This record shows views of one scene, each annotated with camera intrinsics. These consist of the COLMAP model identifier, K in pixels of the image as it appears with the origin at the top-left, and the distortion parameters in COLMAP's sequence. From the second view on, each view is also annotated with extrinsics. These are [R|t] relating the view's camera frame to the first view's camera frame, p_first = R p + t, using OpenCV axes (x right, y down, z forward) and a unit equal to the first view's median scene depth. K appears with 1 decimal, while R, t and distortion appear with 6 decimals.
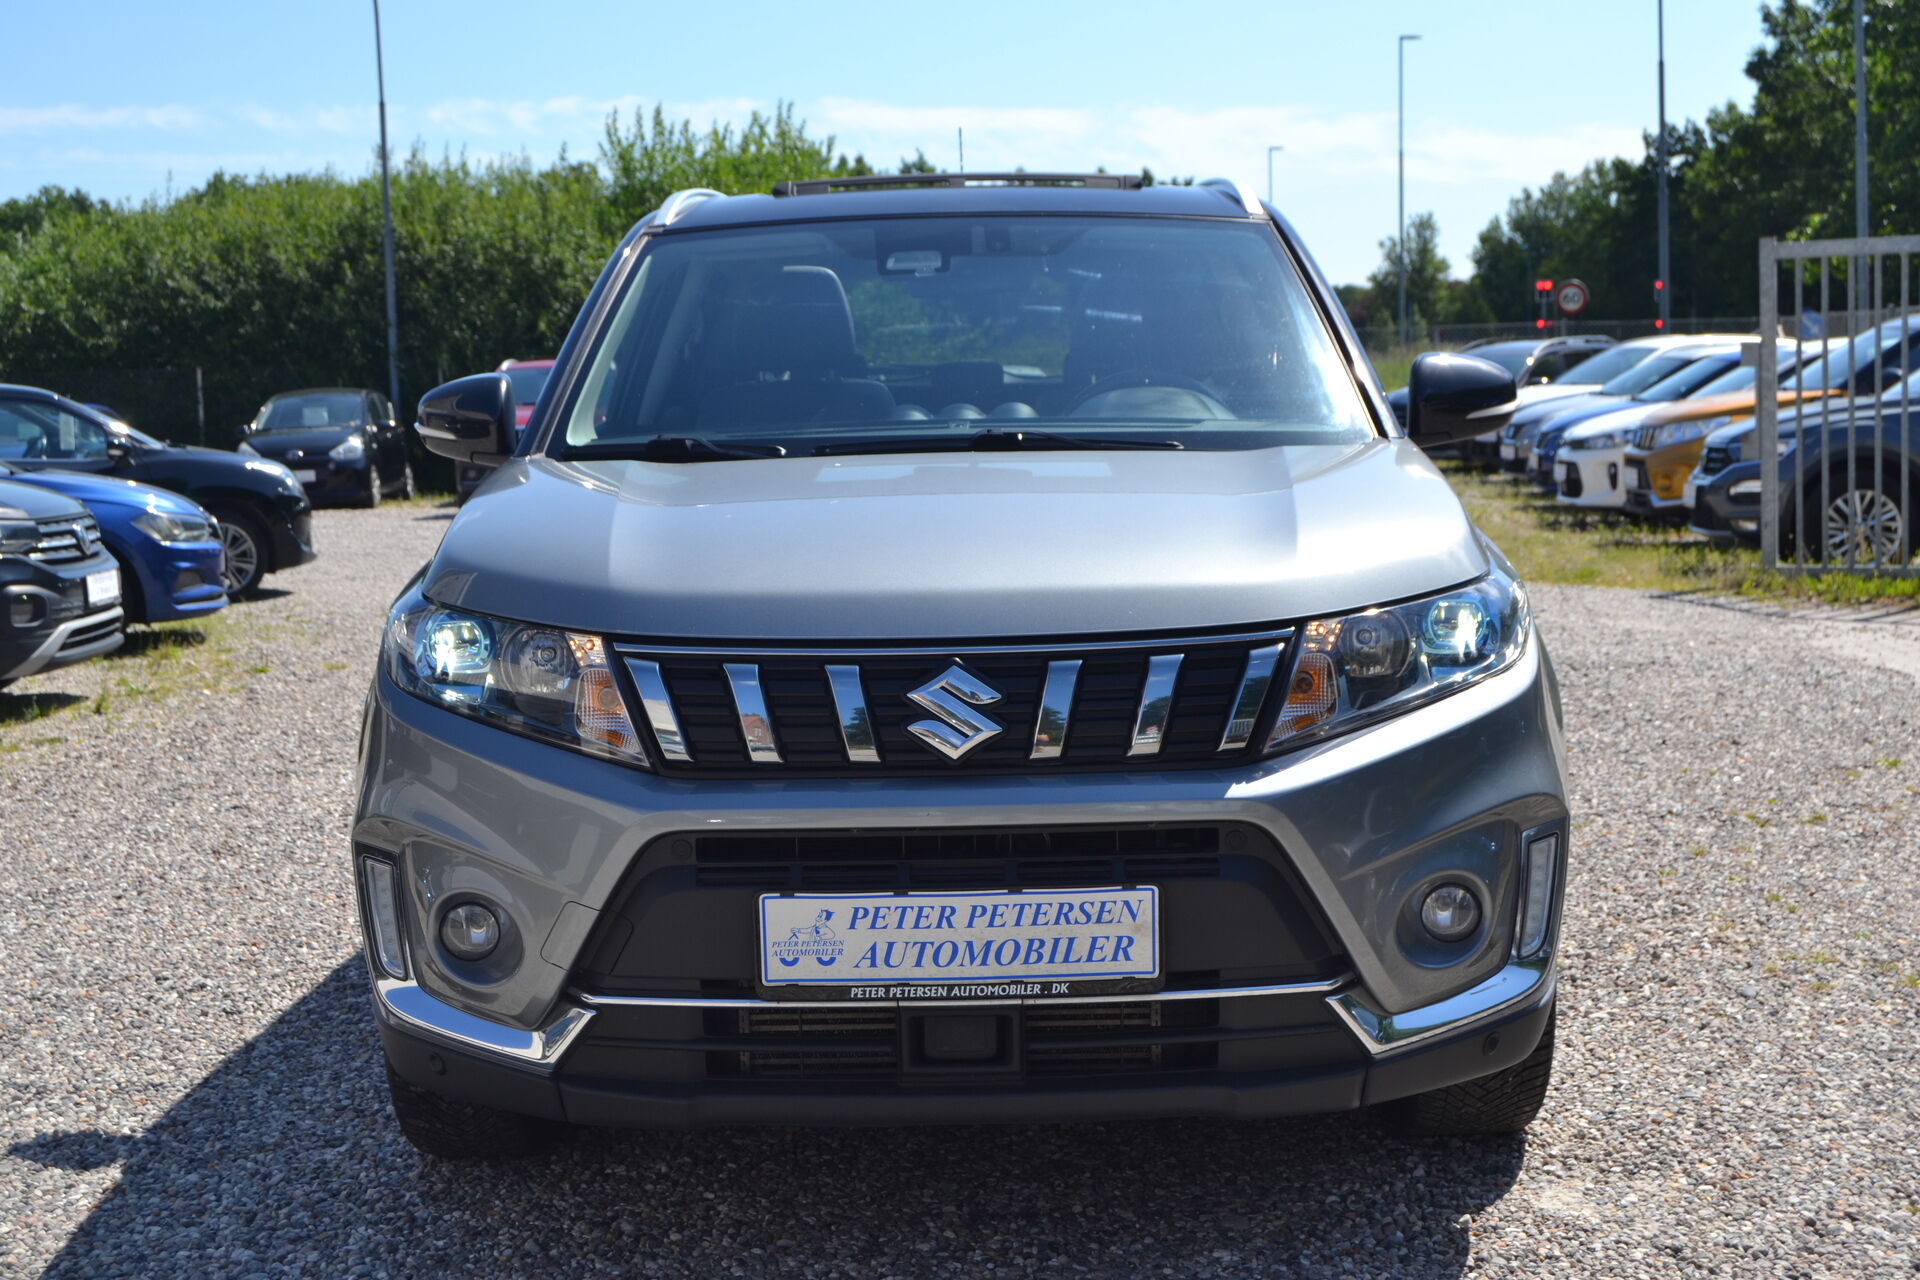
lens RADIAL K [[2691.2, 0, 960.0], [0, 2691.2, 640.0], [0, 0, 1]] dist [-0.049851, -0.034555]
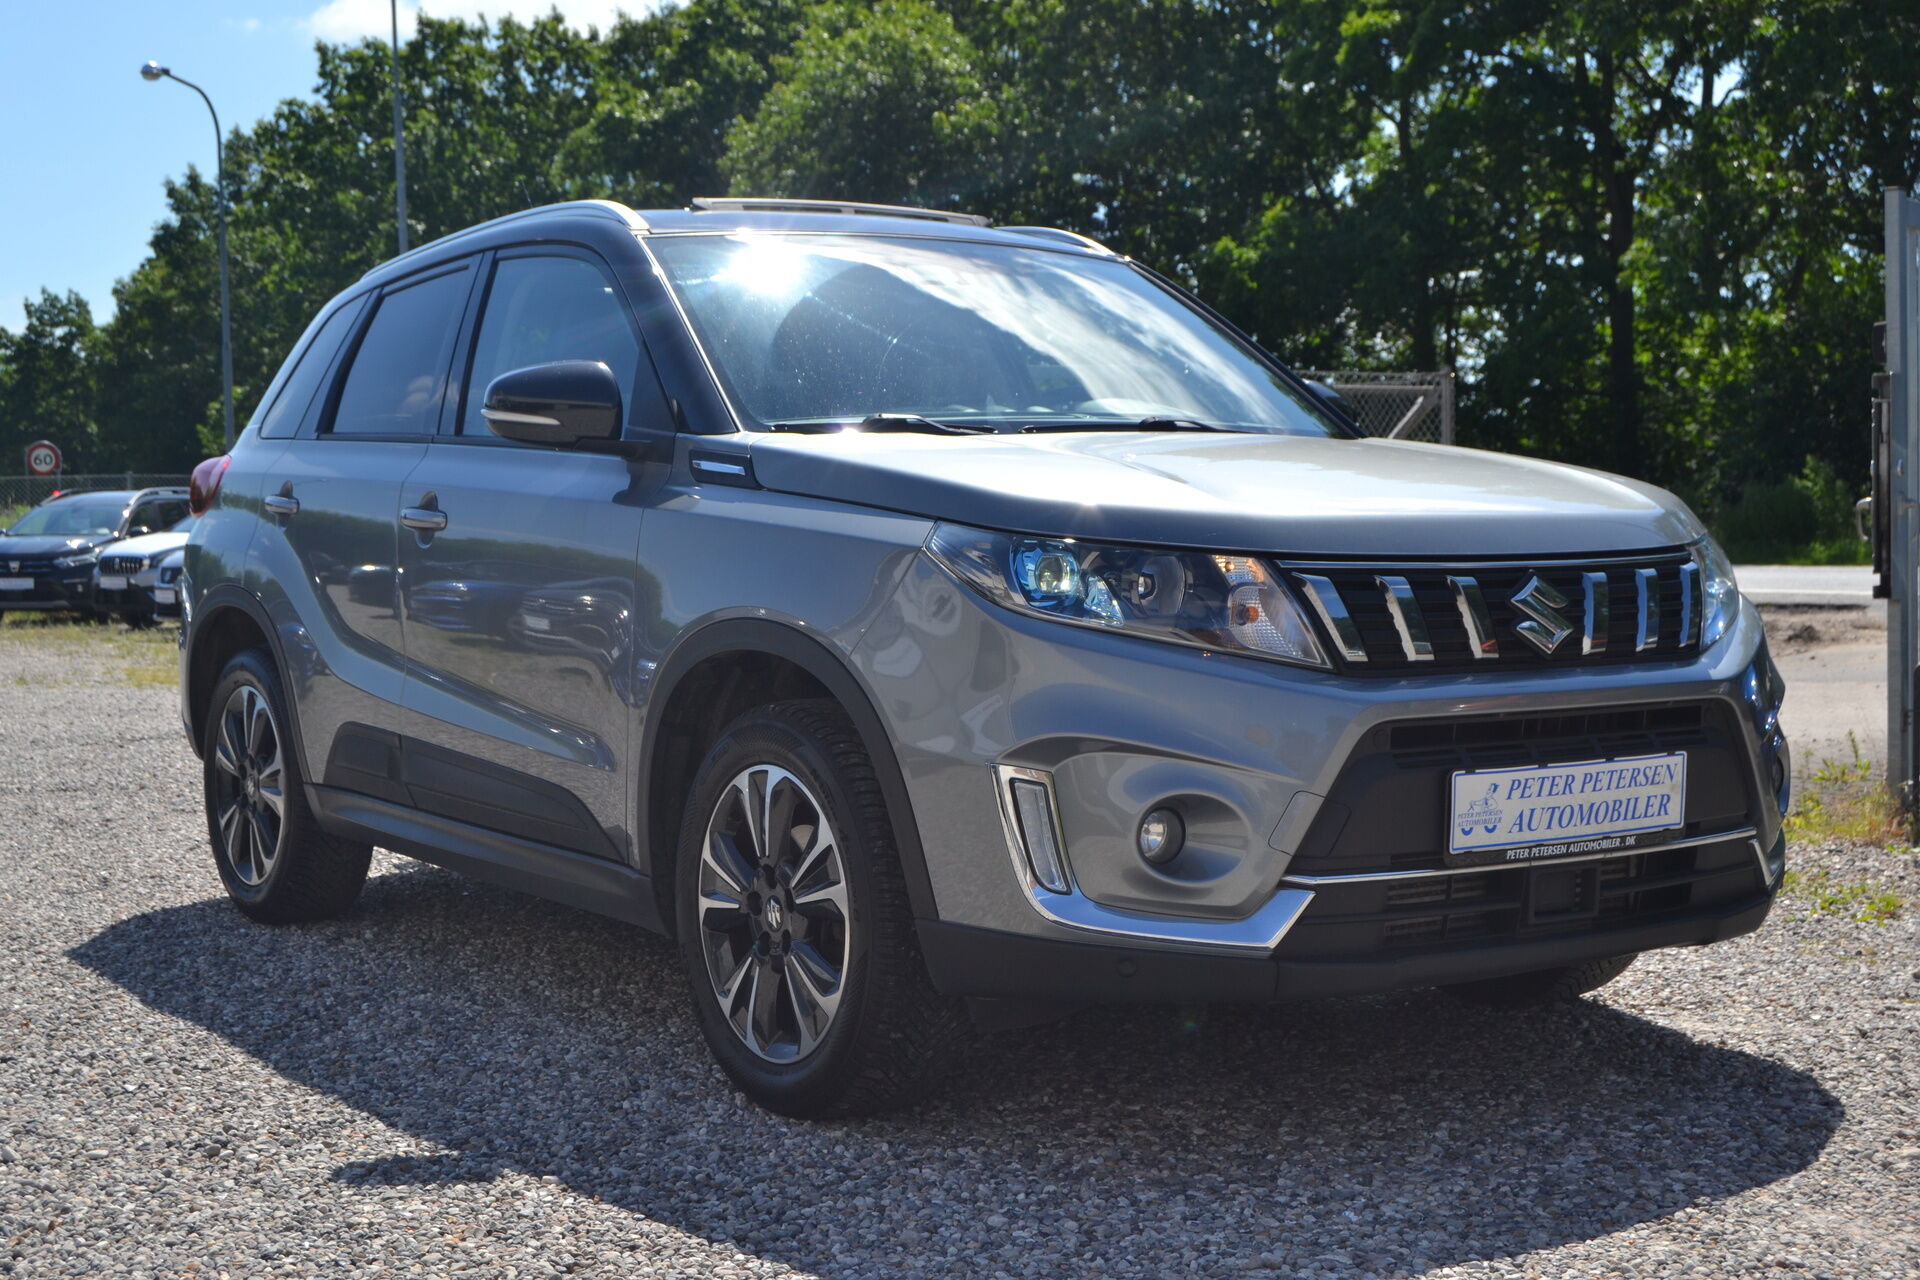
lens RADIAL K [[2691.2, 0, 960.0], [0, 2691.2, 640.0], [0, 0, 1]] dist [-0.049851, -0.034555]
pose [[0.822311, -0.012701, 0.568897, -0.889150], [0.050445, 0.997442, -0.050646, 0.085381], [-0.566799, 0.070345, 0.820848, 0.178217]]
